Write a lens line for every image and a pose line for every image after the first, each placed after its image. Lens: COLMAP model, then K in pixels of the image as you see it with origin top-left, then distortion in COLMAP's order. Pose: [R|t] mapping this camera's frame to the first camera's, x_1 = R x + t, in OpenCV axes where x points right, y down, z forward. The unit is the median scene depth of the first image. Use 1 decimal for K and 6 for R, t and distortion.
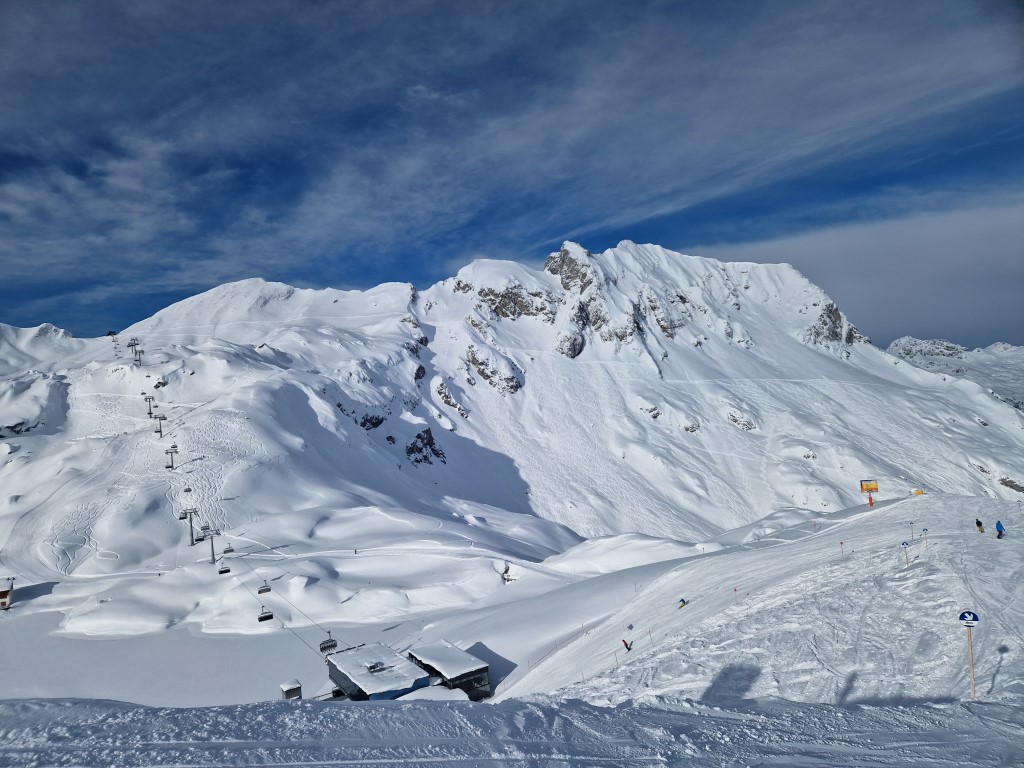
lens RADIAL K [[677.1, 0, 503.2], [0, 677.1, 388.7], [0, 0, 1]] dist [0.119132, -0.091034]
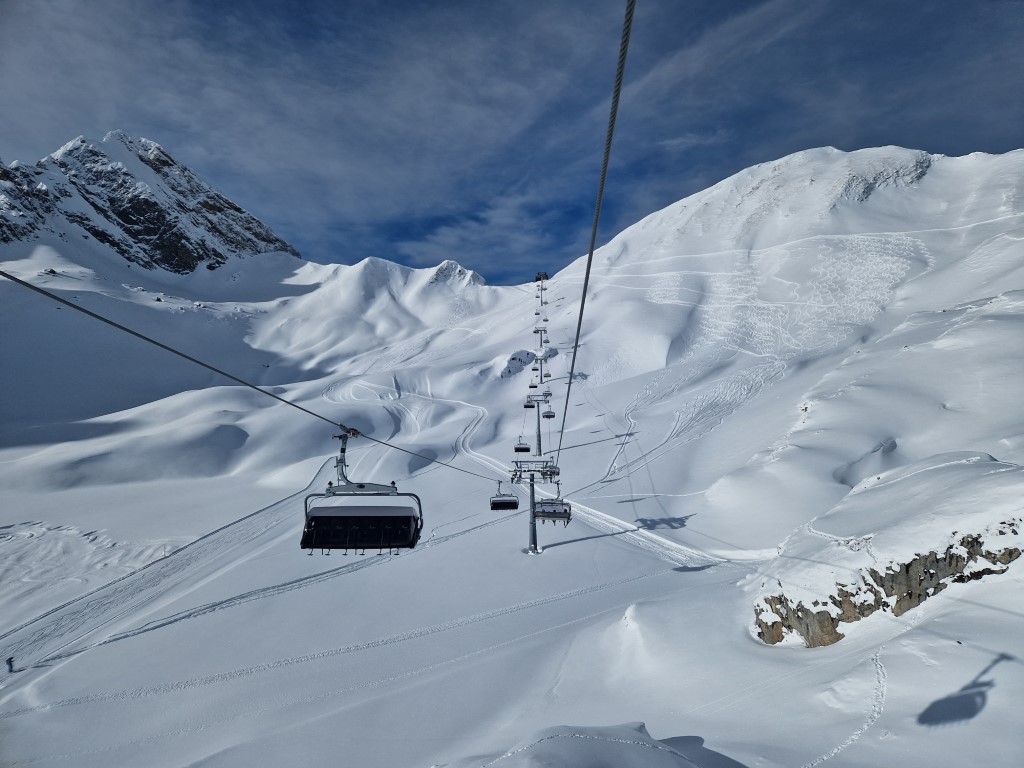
lens RADIAL K [[677.1, 0, 503.2], [0, 677.1, 388.7], [0, 0, 1]] dist [0.119132, -0.091034]
pose [[0.833166, 0.081003, -0.547058, -0.298080], [-0.048682, 0.996117, 0.073354, -0.030935], [0.550876, -0.034484, 0.833874, 0.554295]]
